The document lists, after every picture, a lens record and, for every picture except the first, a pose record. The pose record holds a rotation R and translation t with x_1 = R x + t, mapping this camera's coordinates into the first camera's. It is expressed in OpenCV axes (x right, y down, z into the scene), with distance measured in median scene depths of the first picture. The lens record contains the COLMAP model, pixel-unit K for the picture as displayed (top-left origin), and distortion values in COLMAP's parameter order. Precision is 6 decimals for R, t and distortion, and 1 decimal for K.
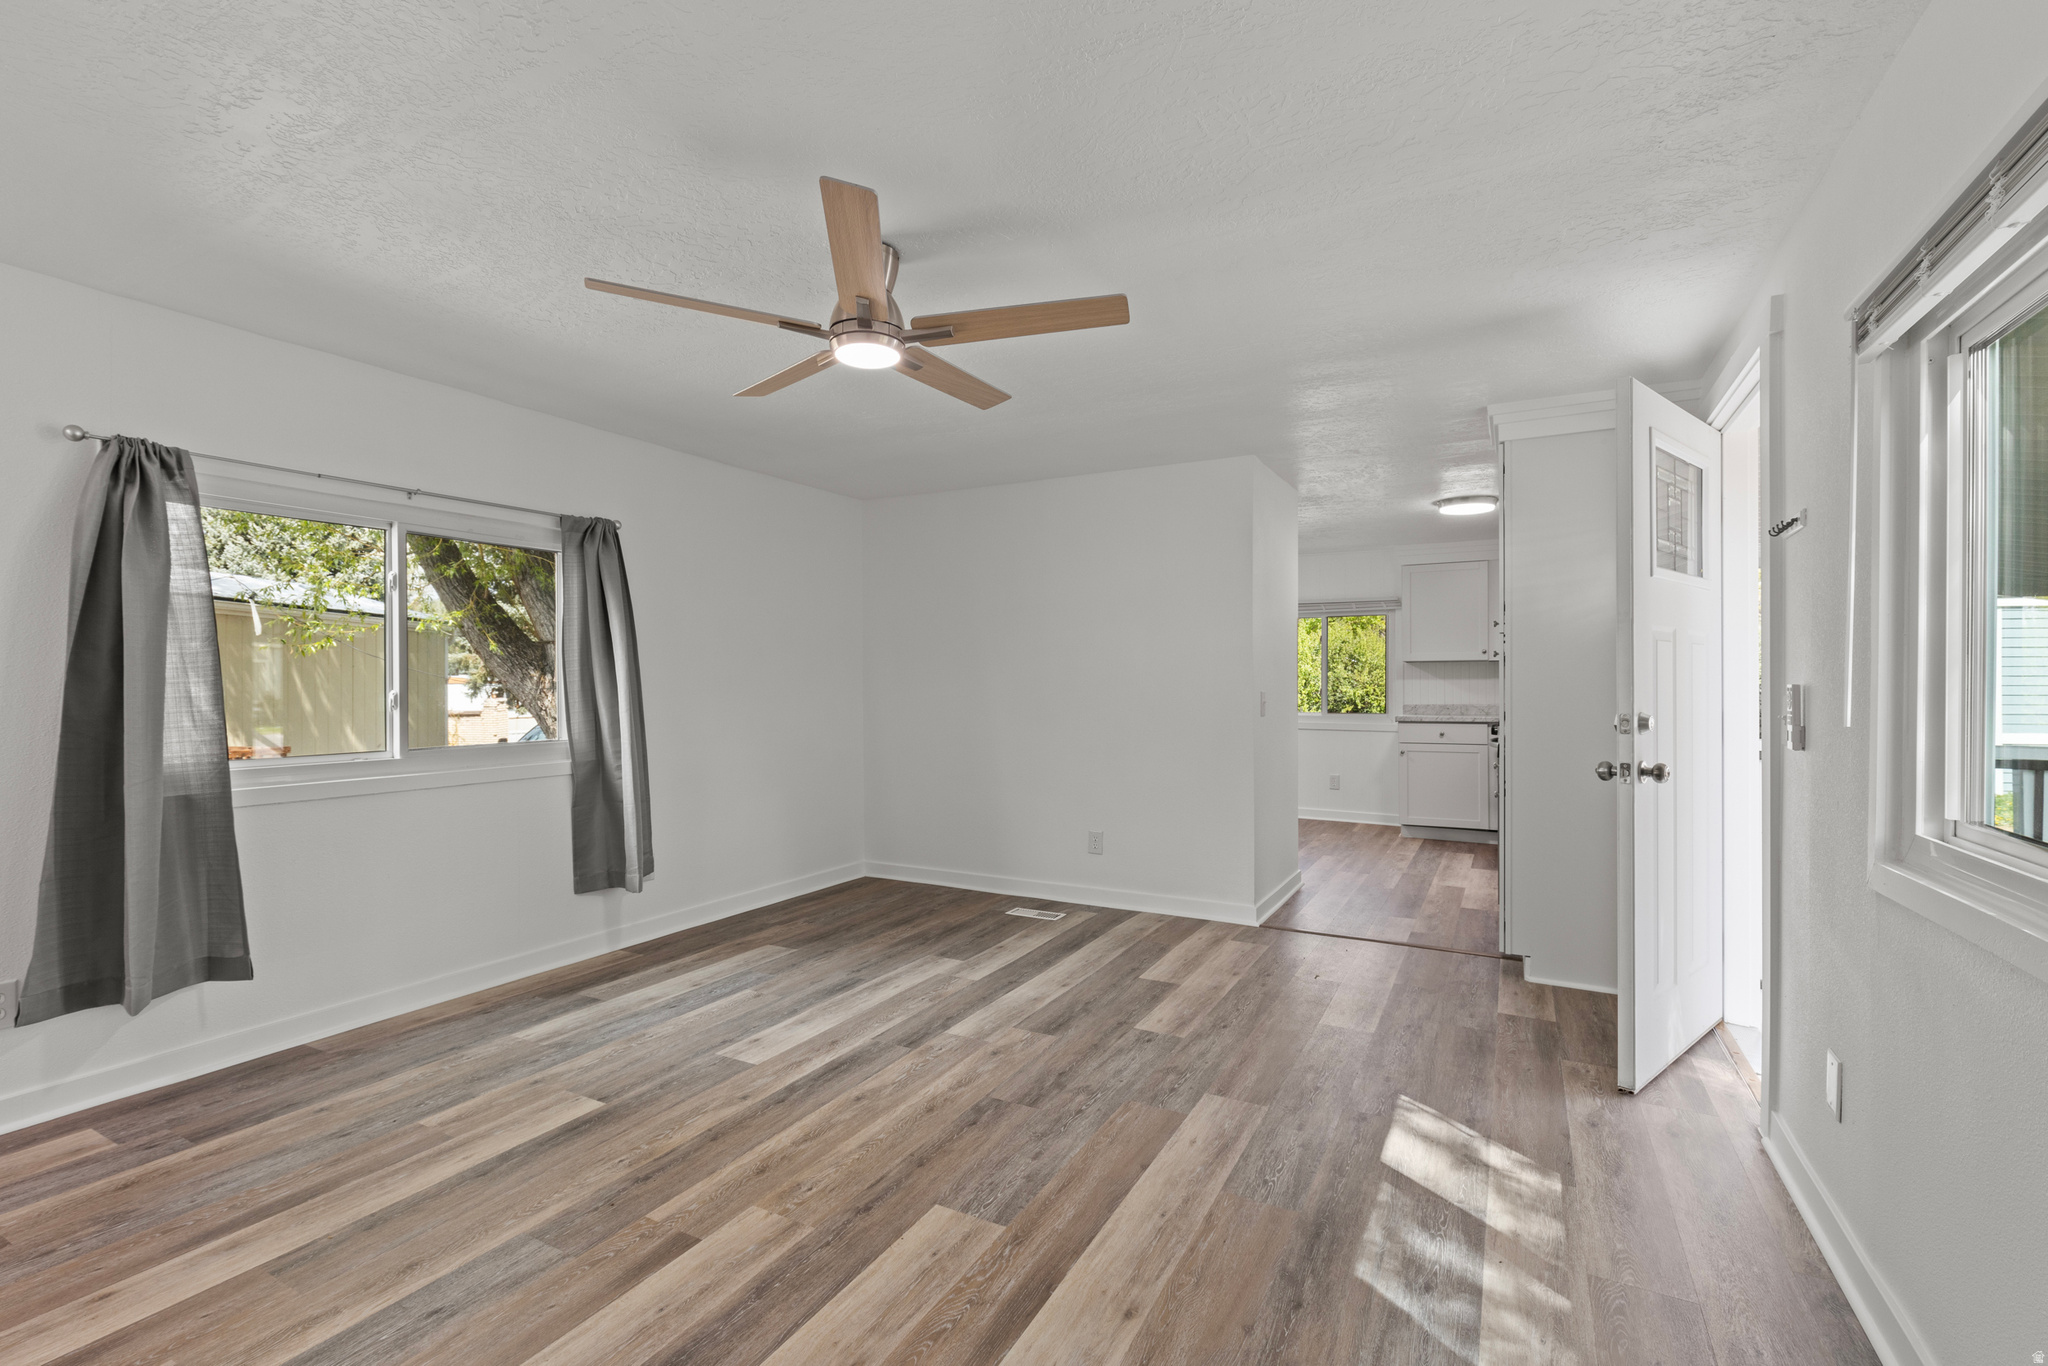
lens RADIAL K [[947.2, 0, 1027.8], [0, 947.2, 684.0], [0, 0, 1]] dist [0.001042, -0.000675]
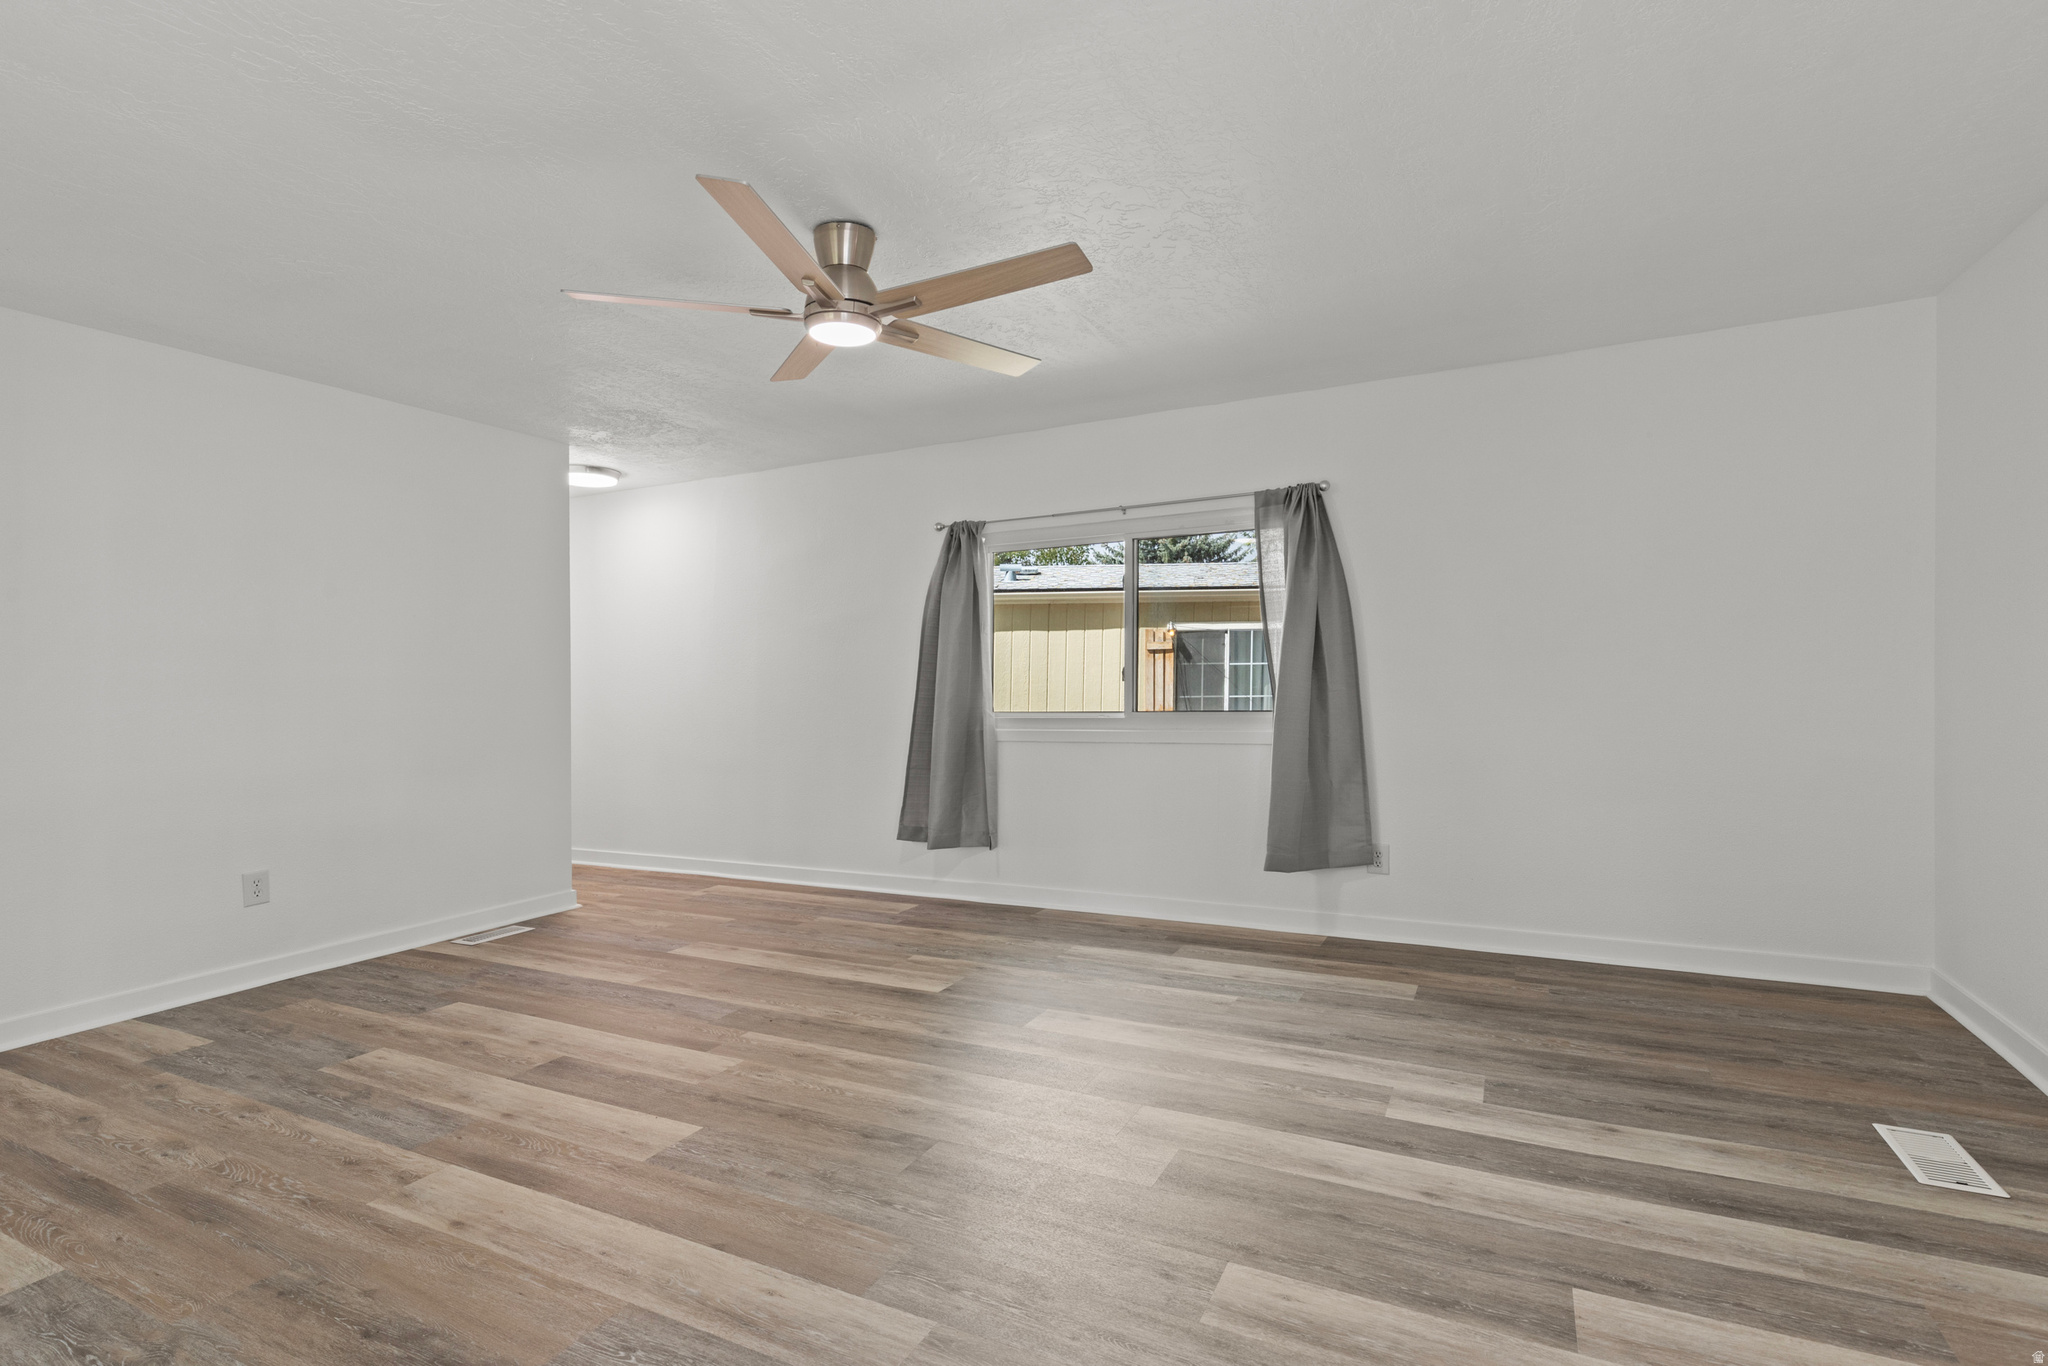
lens RADIAL K [[947.2, 0, 1025.5], [0, 947.2, 688.5], [0, 0, 1]] dist [0.001042, -0.000675]
pose [[0.034781, 0.008168, -0.999362, 0.661096], [0.016005, 0.999834, 0.008729, 0.026749], [0.999267, -0.016298, 0.034644, 0.884559]]
